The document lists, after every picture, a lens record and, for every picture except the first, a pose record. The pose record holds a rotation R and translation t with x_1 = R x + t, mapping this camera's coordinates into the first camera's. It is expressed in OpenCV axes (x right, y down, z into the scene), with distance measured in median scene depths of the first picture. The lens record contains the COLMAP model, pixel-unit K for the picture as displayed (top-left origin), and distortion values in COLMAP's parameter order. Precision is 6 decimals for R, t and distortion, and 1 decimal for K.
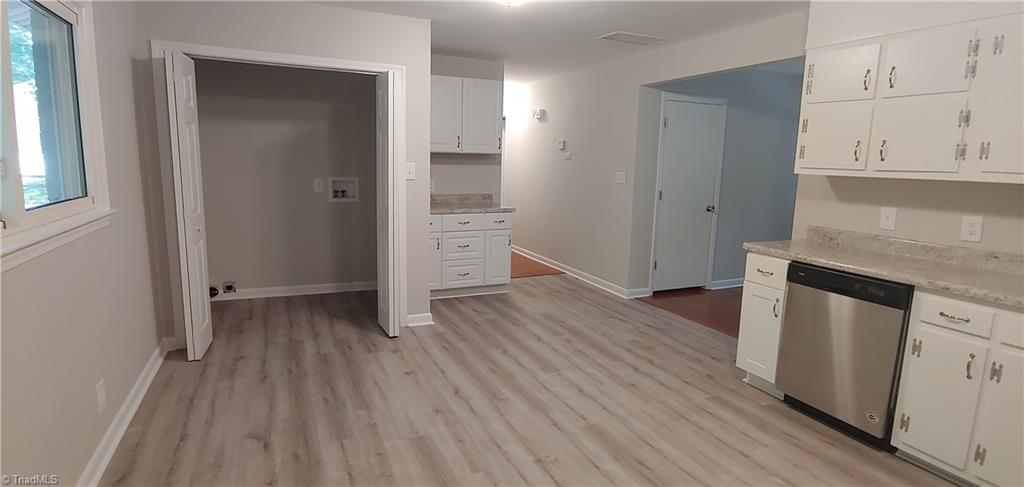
lens RADIAL K [[514.0, 0, 510.6], [0, 514.0, 240.9], [0, 0, 1]] dist [-0.015536, 0.000650]
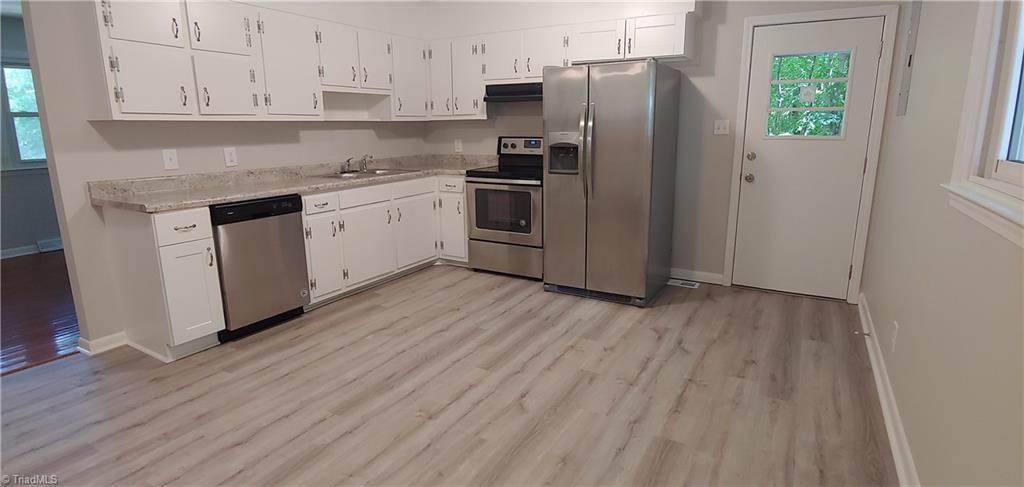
lens RADIAL K [[514.0, 0, 510.6], [0, 514.0, 240.9], [0, 0, 1]] dist [-0.015536, 0.000650]
pose [[-0.581677, -0.196827, 0.789247, -0.590019], [0.121250, 0.938462, 0.323400, -0.146489], [-0.804332, 0.283811, -0.522017, 1.035454]]
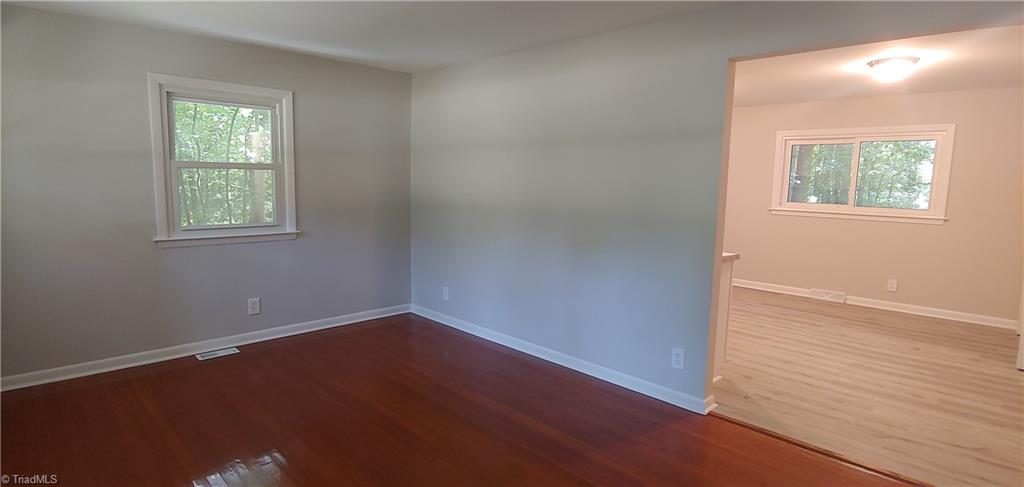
lens RADIAL K [[514.0, 0, 510.6], [0, 514.0, 240.9], [0, 0, 1]] dist [-0.015536, 0.000650]
pose [[-0.937763, -0.002525, -0.347266, 1.431274], [-0.098857, 0.960543, 0.259970, -0.292715], [0.332907, 0.278120, -0.901012, 1.986808]]
